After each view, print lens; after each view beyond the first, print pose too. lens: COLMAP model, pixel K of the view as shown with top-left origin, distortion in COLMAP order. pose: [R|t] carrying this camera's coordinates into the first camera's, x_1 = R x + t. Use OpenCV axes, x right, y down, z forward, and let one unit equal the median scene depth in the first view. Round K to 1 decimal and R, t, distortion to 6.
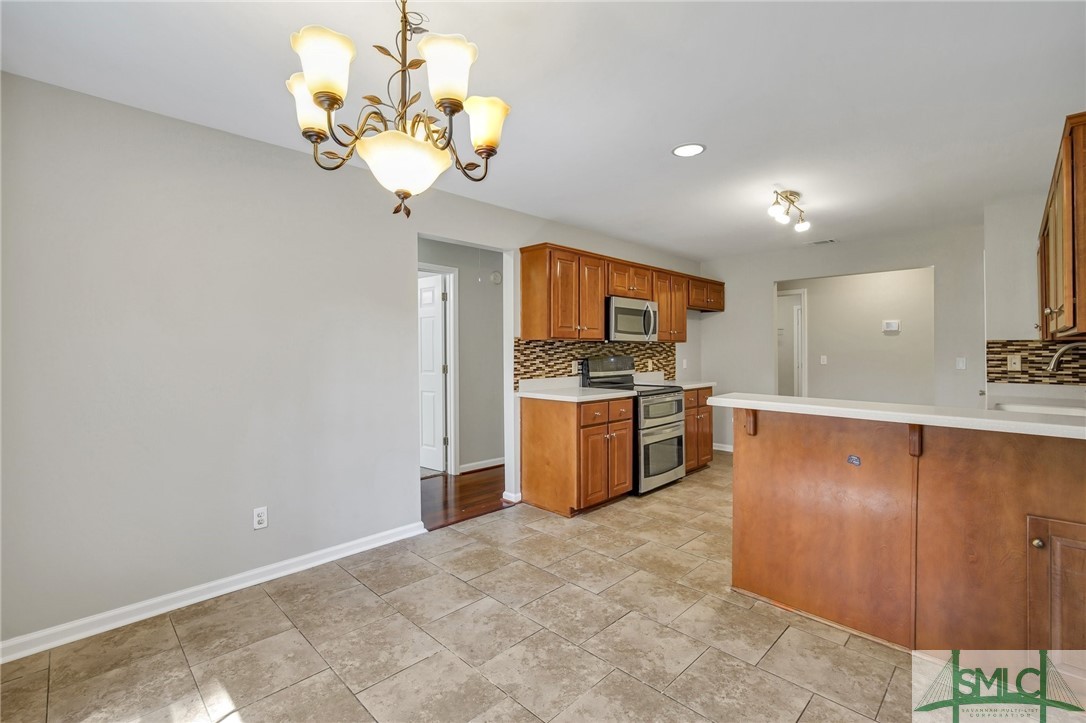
lens RADIAL K [[473.3, 0, 544.7], [0, 473.3, 361.5], [0, 0, 1]] dist [-0.018677, 0.000987]
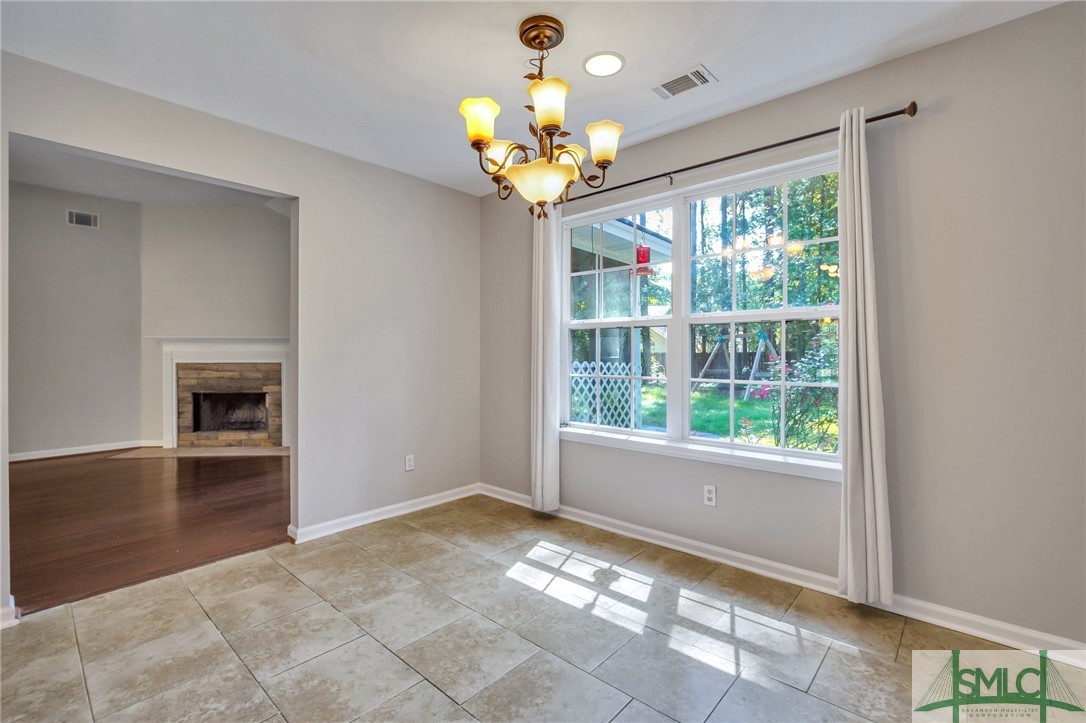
lens RADIAL K [[475.9, 0, 545.7], [0, 475.9, 347.7], [0, 0, 1]] dist [-0.032213, 0.000993]
pose [[-0.999258, 0.004826, -0.038218, -0.129482], [0.004157, 0.999837, 0.017570, 0.016210], [0.038296, 0.017398, -0.999115, 1.143562]]
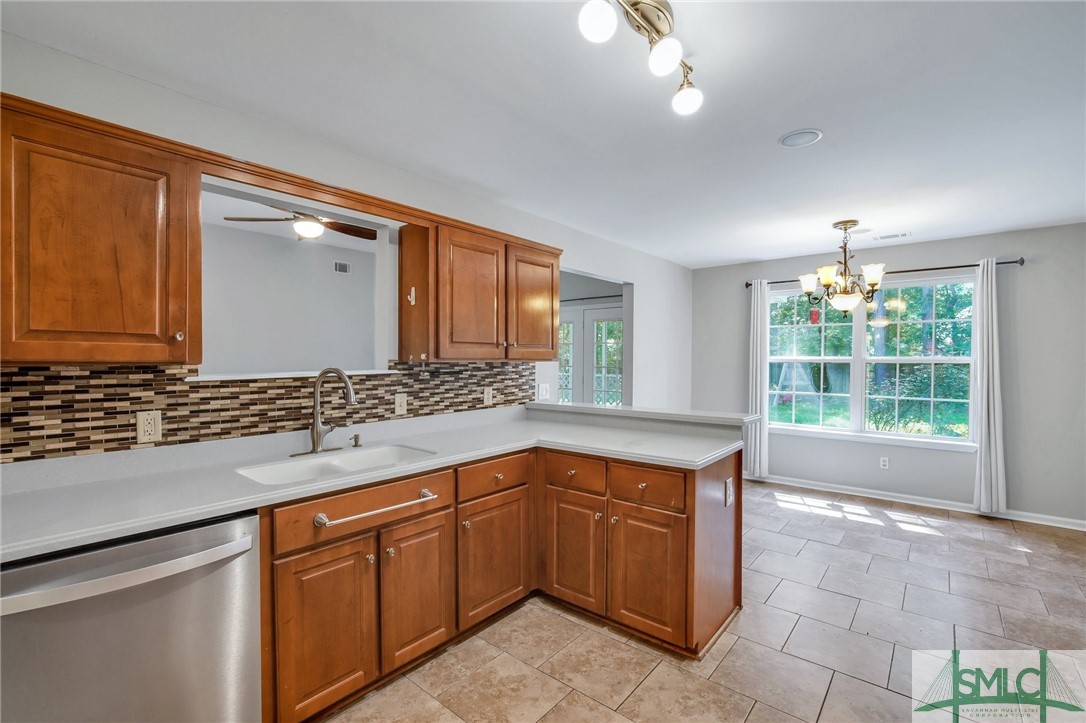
lens RADIAL K [[473.3, 0, 544.7], [0, 473.3, 361.5], [0, 0, 1]] dist [-0.018677, 0.000987]
pose [[-0.998141, 0.000105, -0.060950, 0.785431], [-0.001998, 0.999405, 0.034443, -0.077299], [0.060917, 0.034501, -0.997546, 1.757743]]
